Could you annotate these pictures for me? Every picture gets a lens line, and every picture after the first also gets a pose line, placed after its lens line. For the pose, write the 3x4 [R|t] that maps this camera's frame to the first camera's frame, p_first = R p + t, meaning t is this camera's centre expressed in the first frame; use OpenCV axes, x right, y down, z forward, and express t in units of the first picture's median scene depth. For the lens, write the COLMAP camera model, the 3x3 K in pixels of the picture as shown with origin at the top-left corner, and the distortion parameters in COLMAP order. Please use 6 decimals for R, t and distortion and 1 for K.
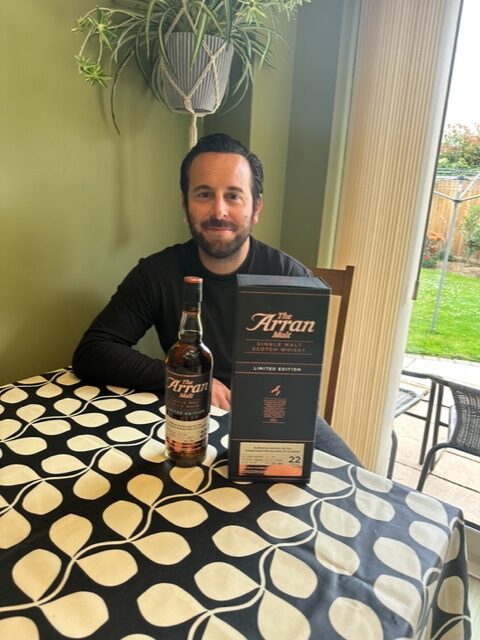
lens RADIAL K [[440.5, 0, 241.1], [0, 440.5, 311.3], [0, 0, 1]] dist [-0.003065, -0.001222]
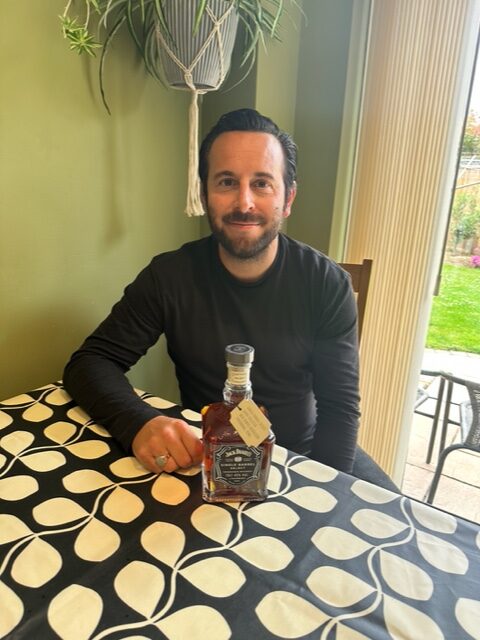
lens RADIAL K [[443.2, 0, 241.8], [0, 443.2, 311.4], [0, 0, 1]] dist [-0.004749, -0.003463]
pose [[0.999171, -0.020439, 0.035197, -0.067511], [0.019824, 0.999646, 0.017734, -0.025859], [-0.035547, -0.017022, 0.999223, 0.133450]]
